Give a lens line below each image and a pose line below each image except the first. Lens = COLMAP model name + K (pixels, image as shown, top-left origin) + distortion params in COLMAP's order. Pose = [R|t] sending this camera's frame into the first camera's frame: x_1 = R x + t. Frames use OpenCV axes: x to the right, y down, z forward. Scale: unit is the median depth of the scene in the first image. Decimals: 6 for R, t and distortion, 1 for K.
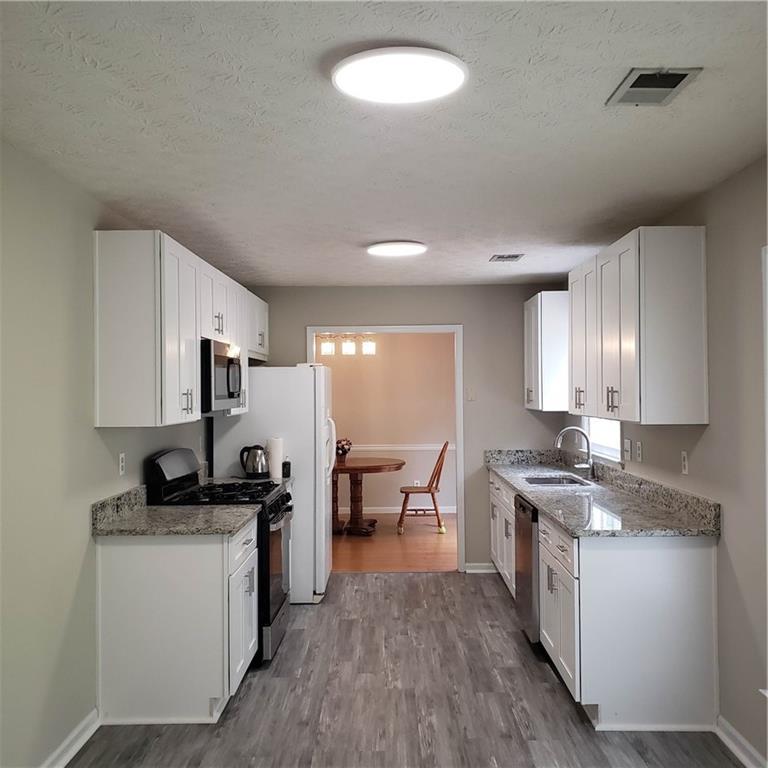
lens RADIAL K [[802.6, 0, 382.5], [0, 802.6, 385.2], [0, 0, 1]] dist [-0.019850, 0.000000]
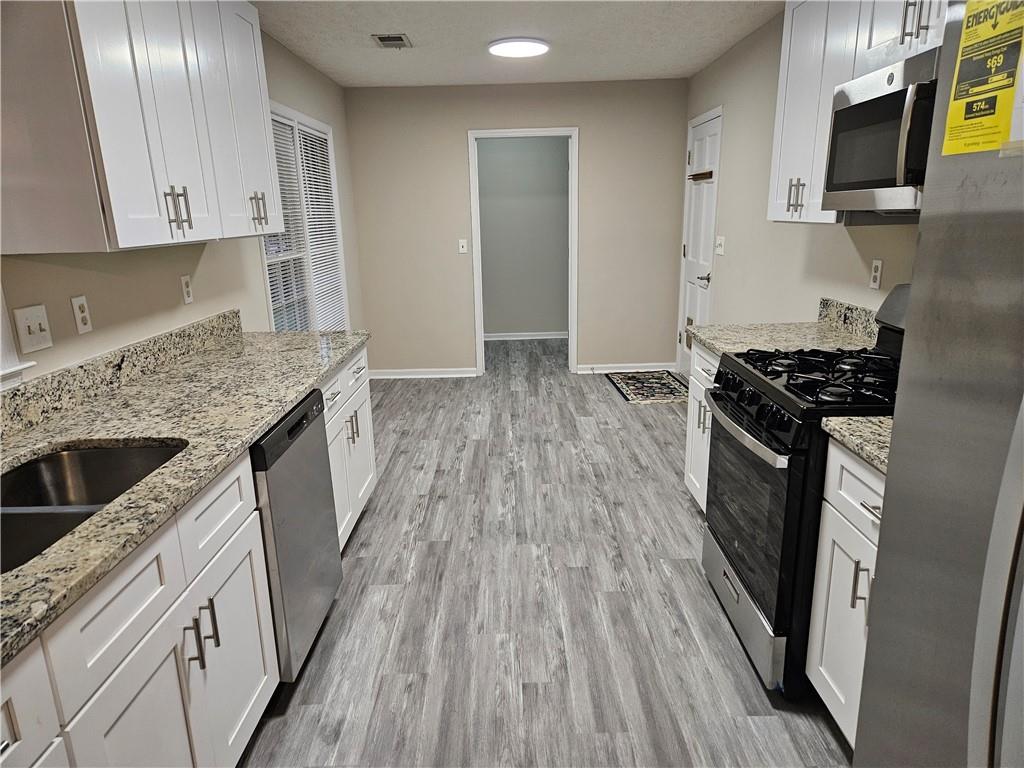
lens RADIAL K [[681.9, 0, 509.0], [0, 681.9, 406.8], [0, 0, 1]] dist [0.001910, -0.004515]
pose [[-0.999475, 0.032401, 0.000458, 0.042798], [0.031363, 0.963727, 0.265041, 0.033757], [0.008147, 0.264916, -0.964237, 1.679373]]
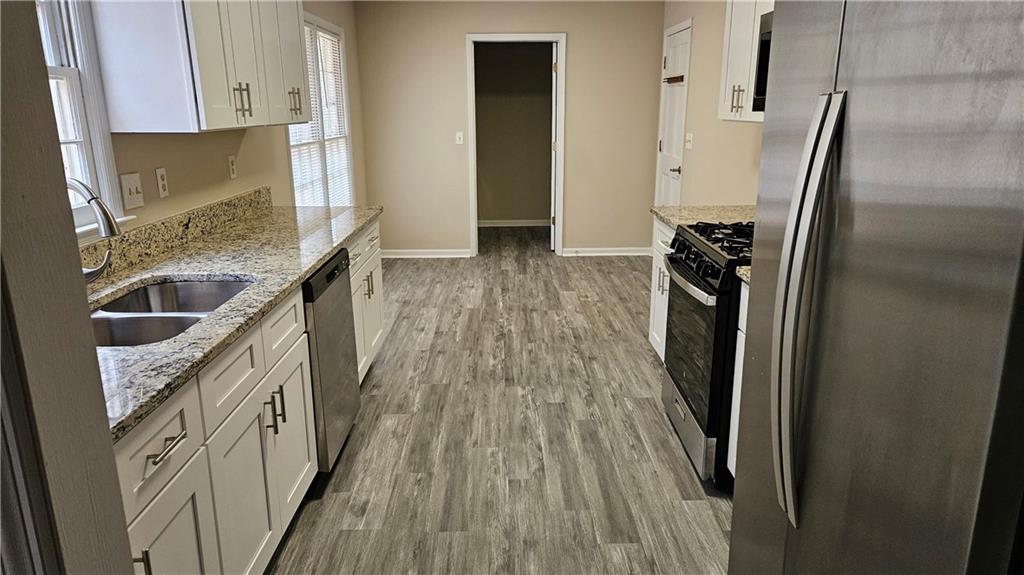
lens RADIAL K [[683.4, 0, 511.7], [0, 683.4, 290.3], [0, 0, 1]] dist [-0.008650, 0.000528]
pose [[-0.999660, 0.018015, -0.018871, 0.045746], [0.012765, 0.968565, 0.248433, 0.035519], [0.022753, 0.248108, -0.968465, 1.828268]]
